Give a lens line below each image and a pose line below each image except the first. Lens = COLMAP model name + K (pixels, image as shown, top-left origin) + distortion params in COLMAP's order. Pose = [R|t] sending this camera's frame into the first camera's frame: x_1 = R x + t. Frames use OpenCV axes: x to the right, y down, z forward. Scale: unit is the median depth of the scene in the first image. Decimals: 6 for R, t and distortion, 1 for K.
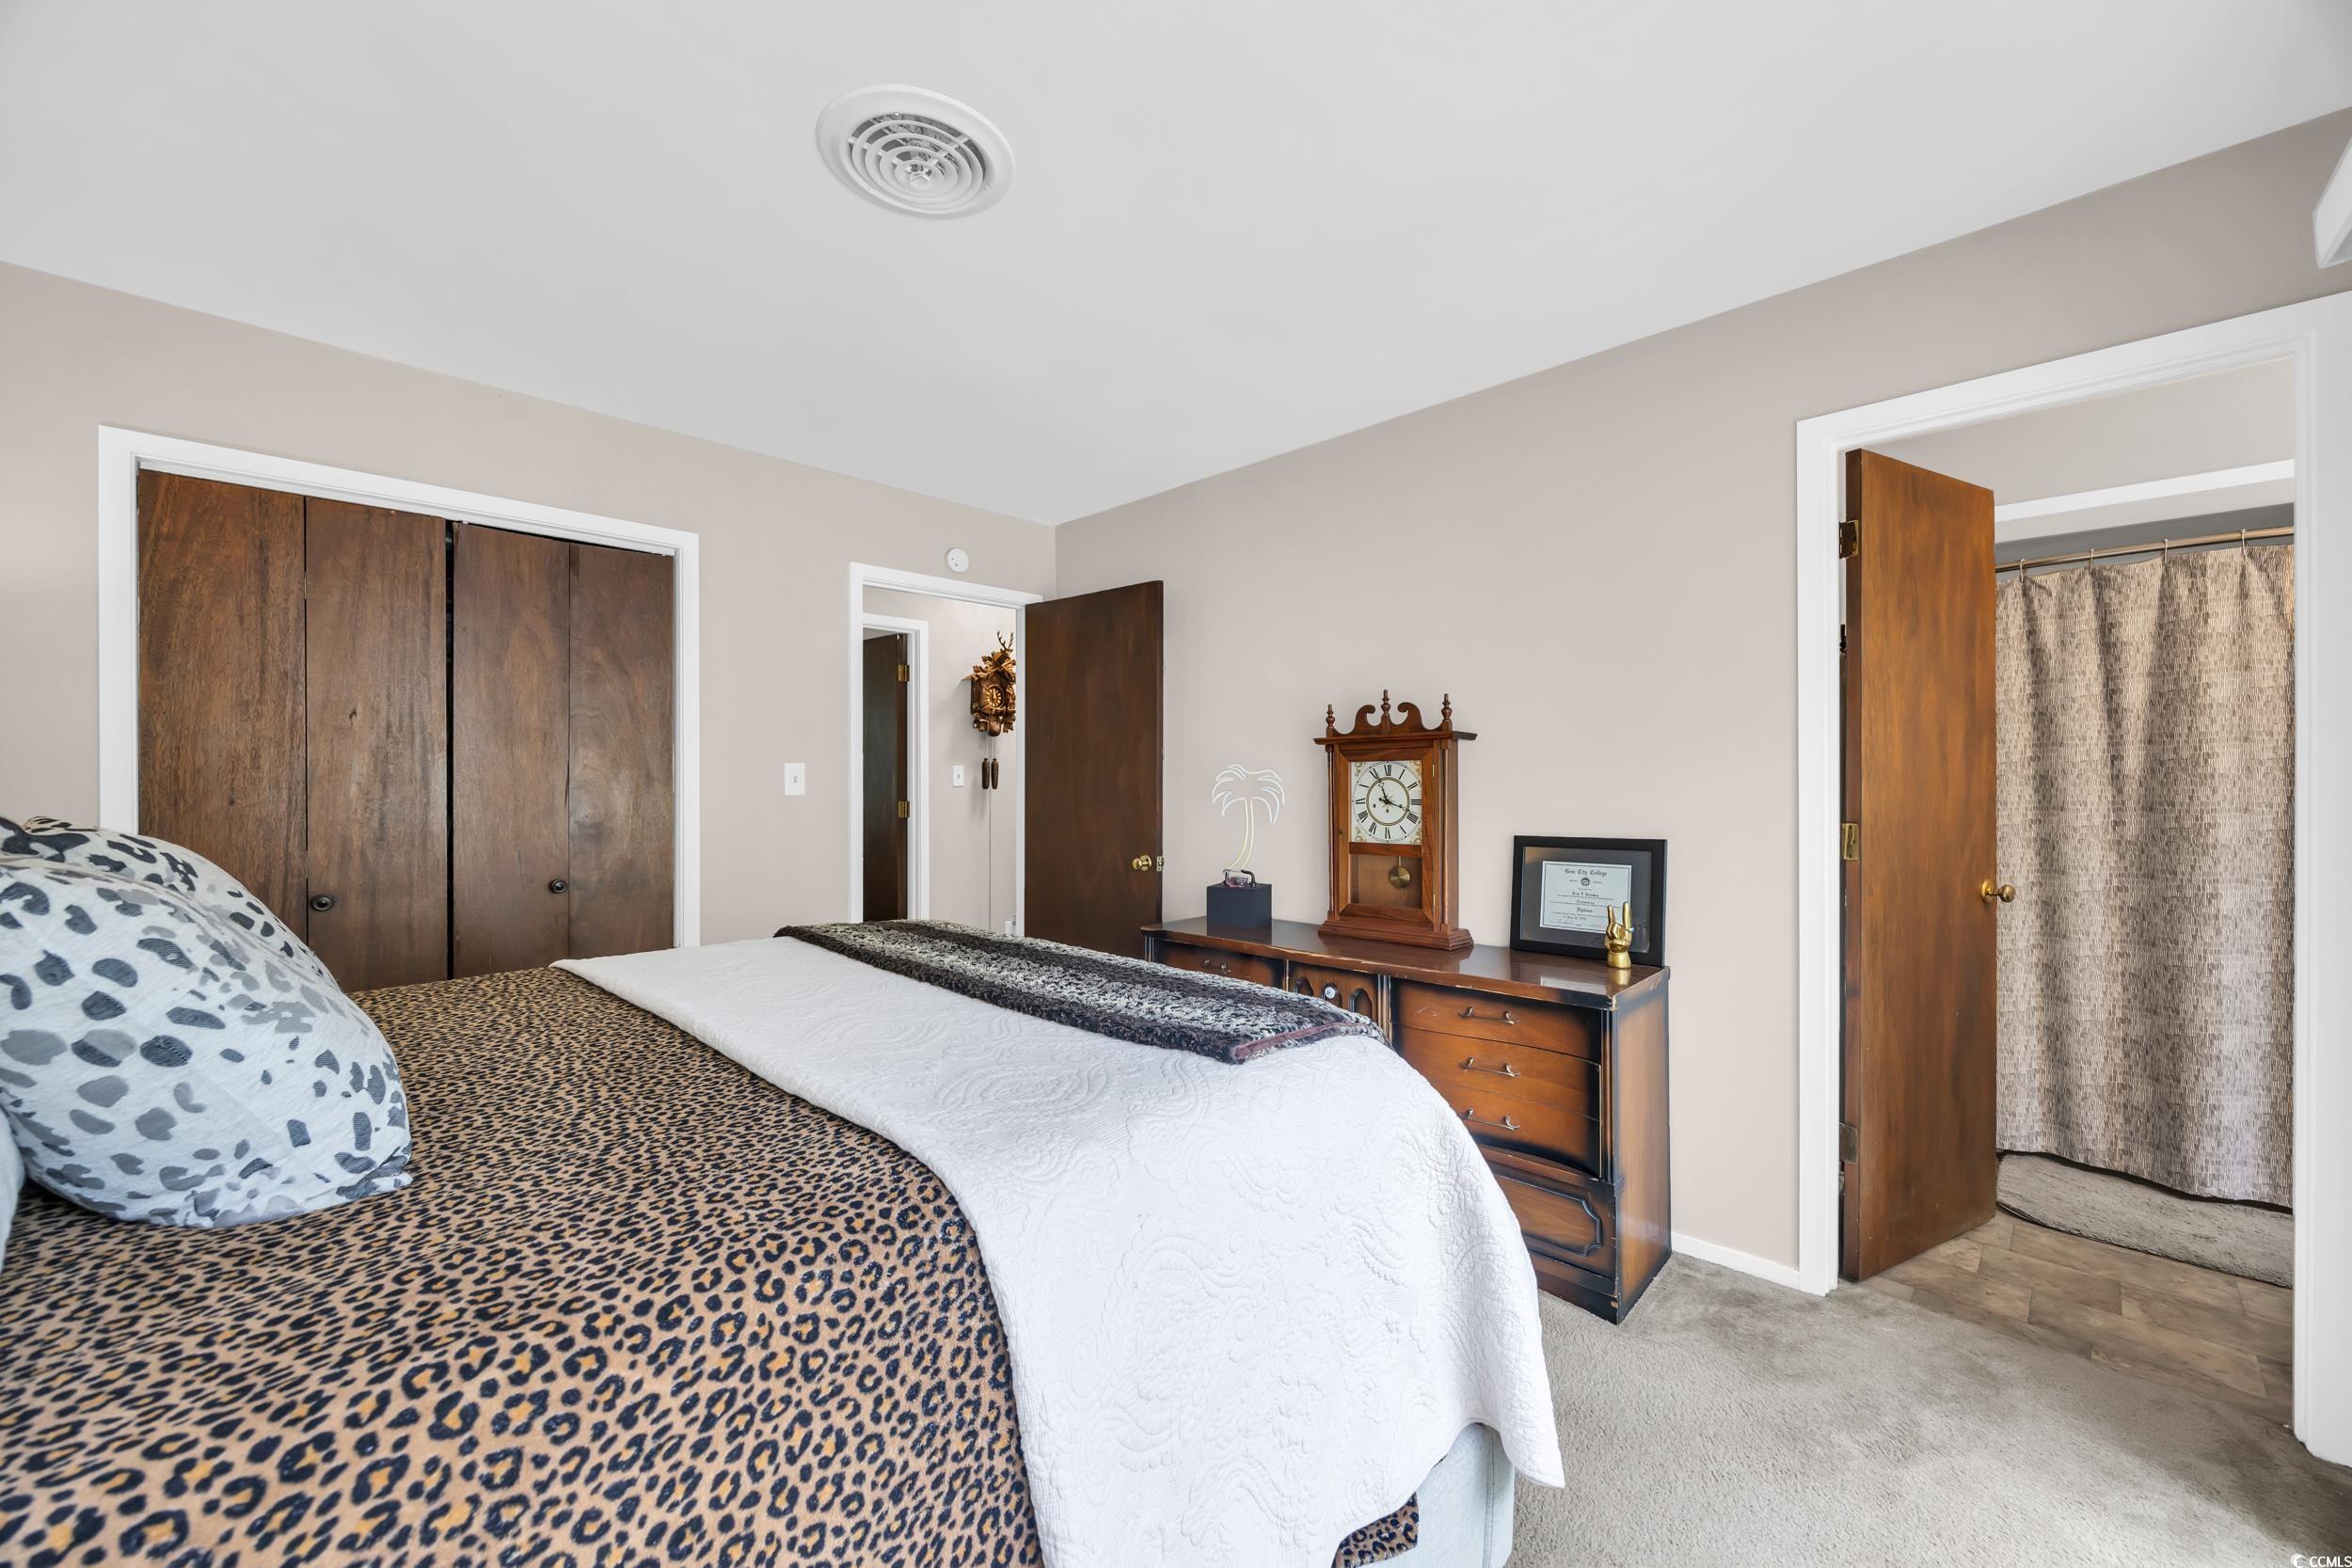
lens RADIAL K [[896.0, 0, 1167.3], [0, 896.0, 780.9], [0, 0, 1]] dist [0.001982, -0.000651]
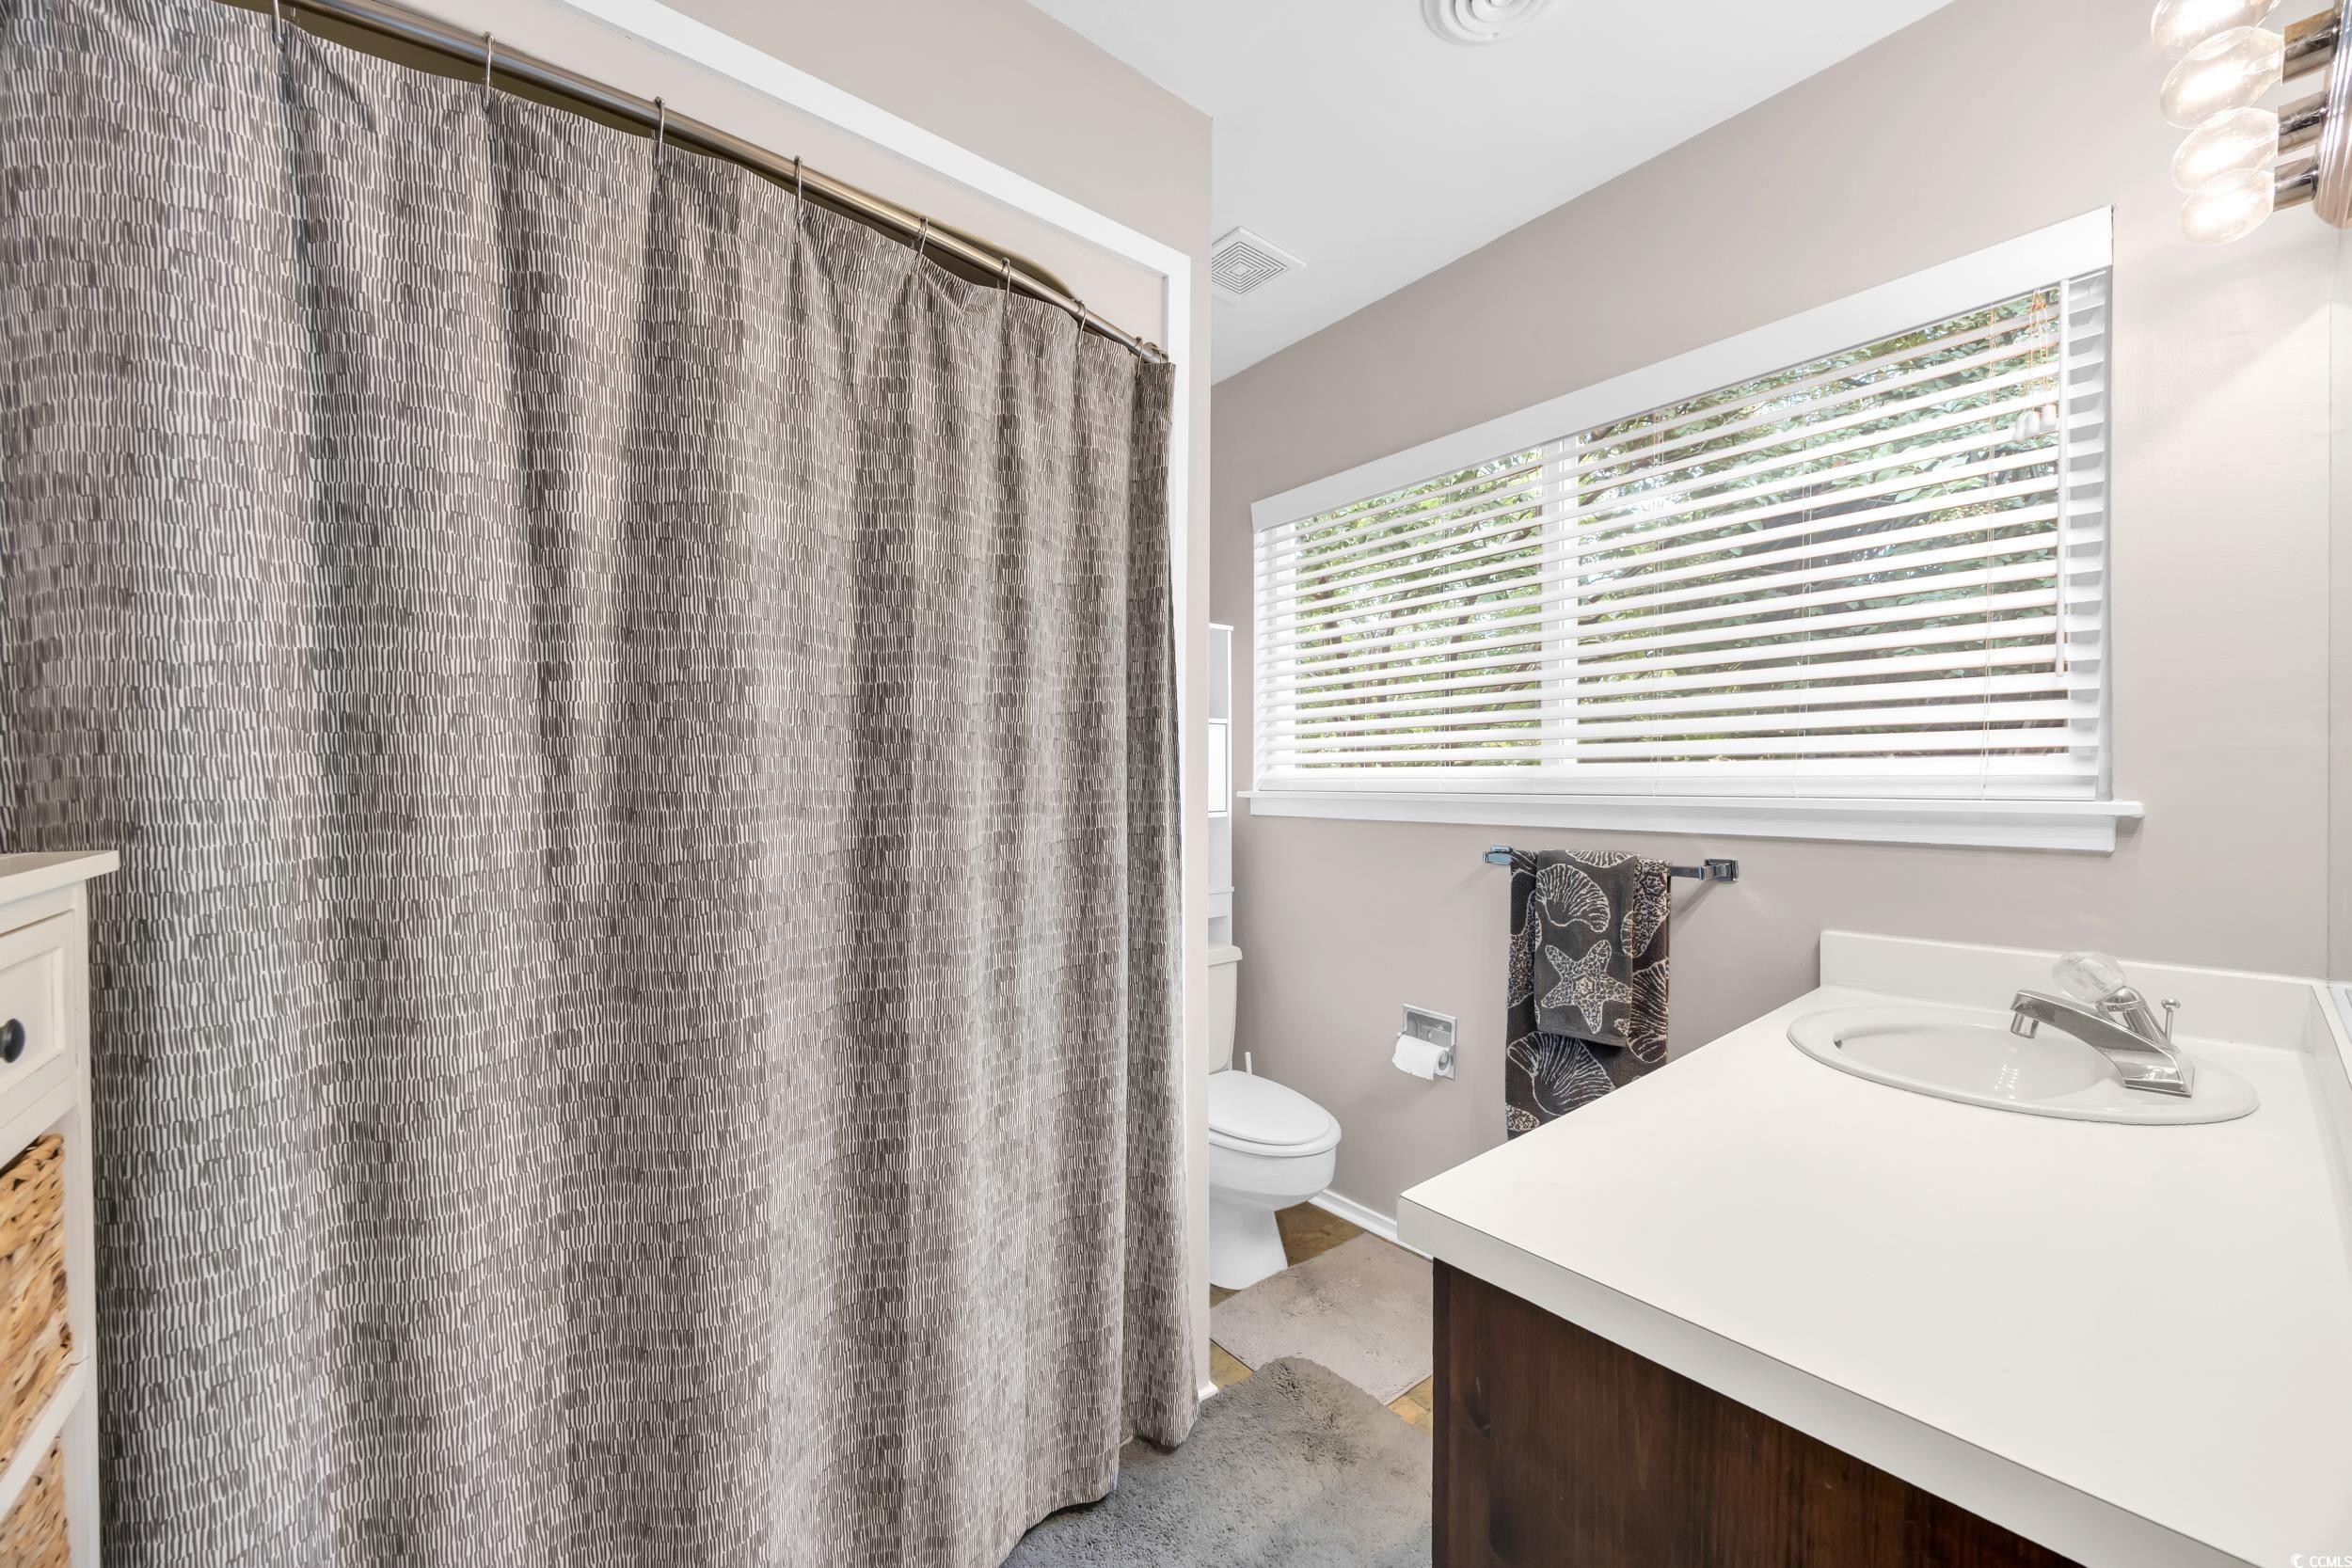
lens RADIAL K [[896.0, 0, 1173.9], [0, 896.0, 781.6], [0, 0, 1]] dist [0.001982, -0.000651]
pose [[0.113565, -0.002037, 0.993528, 0.743369], [0.002652, 0.999995, 0.001747, 0.017426], [-0.993527, 0.002437, 0.113570, 0.725344]]
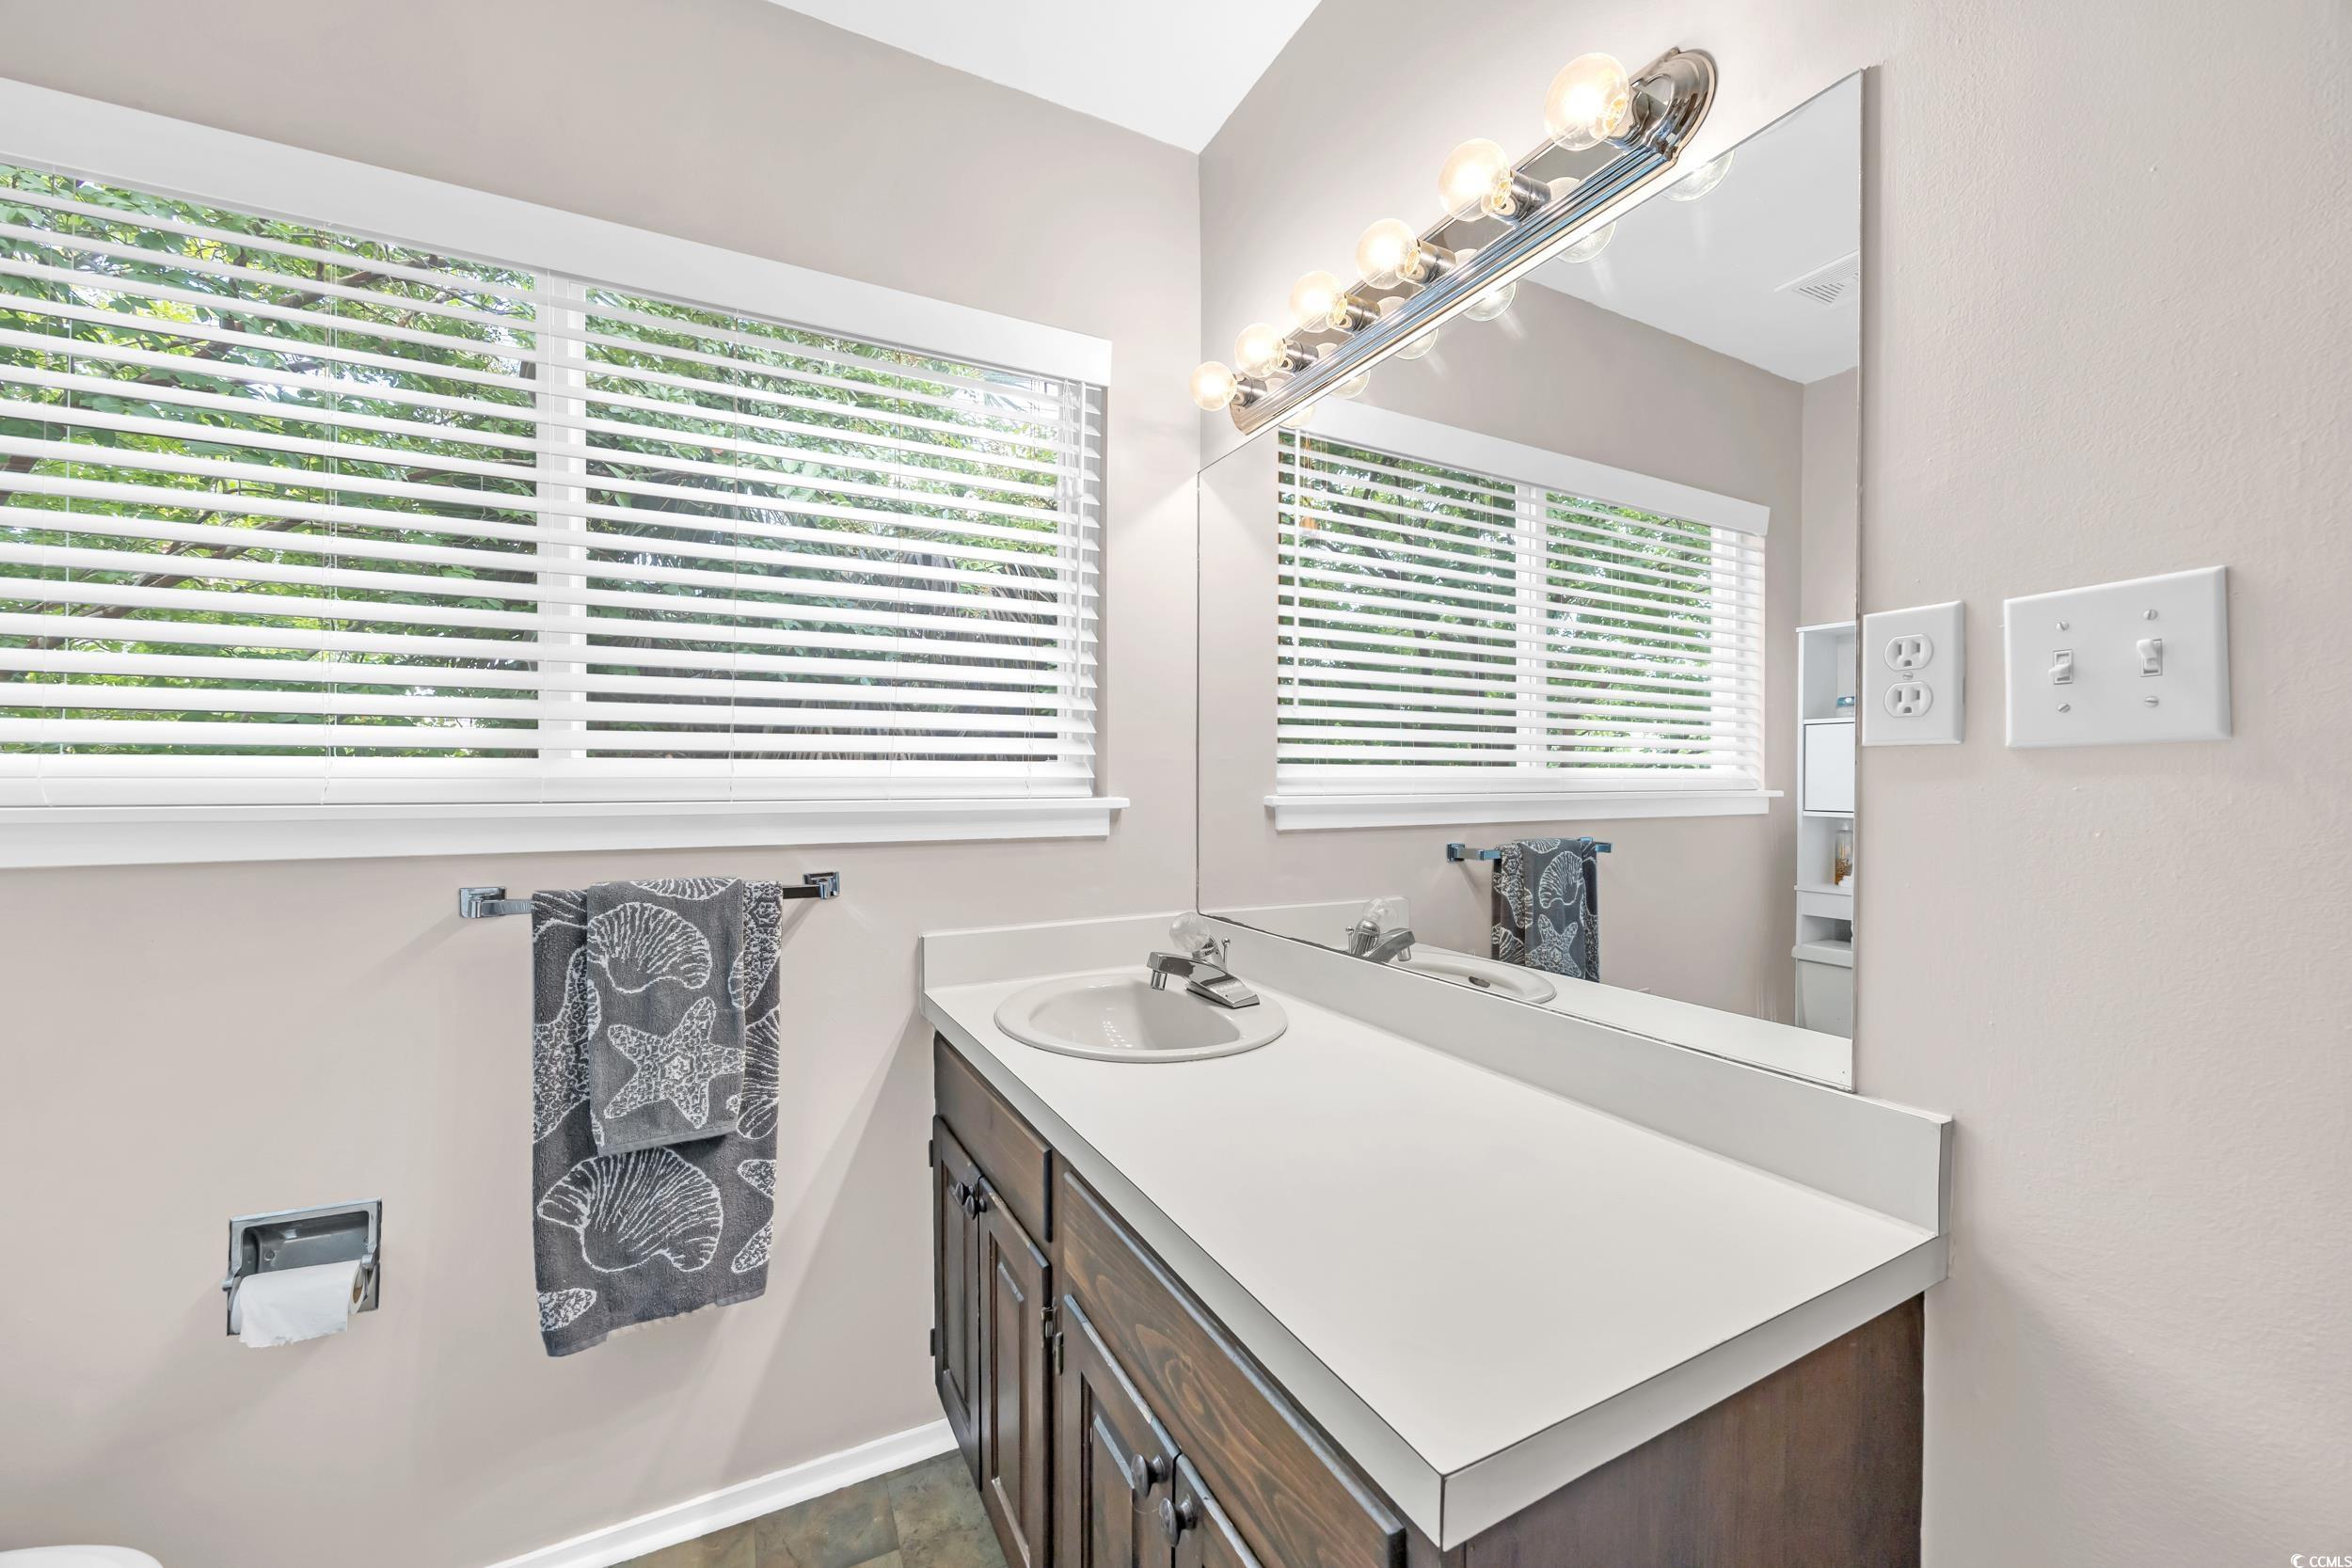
lens RADIAL K [[896.0, 0, 1170.5], [0, 896.0, 789.0], [0, 0, 1]] dist [0.001982, -0.000651]
pose [[-0.945904, -0.005834, 0.324395, 1.081905], [-0.001690, 0.999913, 0.013054, 0.015263], [-0.324443, 0.011799, -0.945832, 0.886096]]
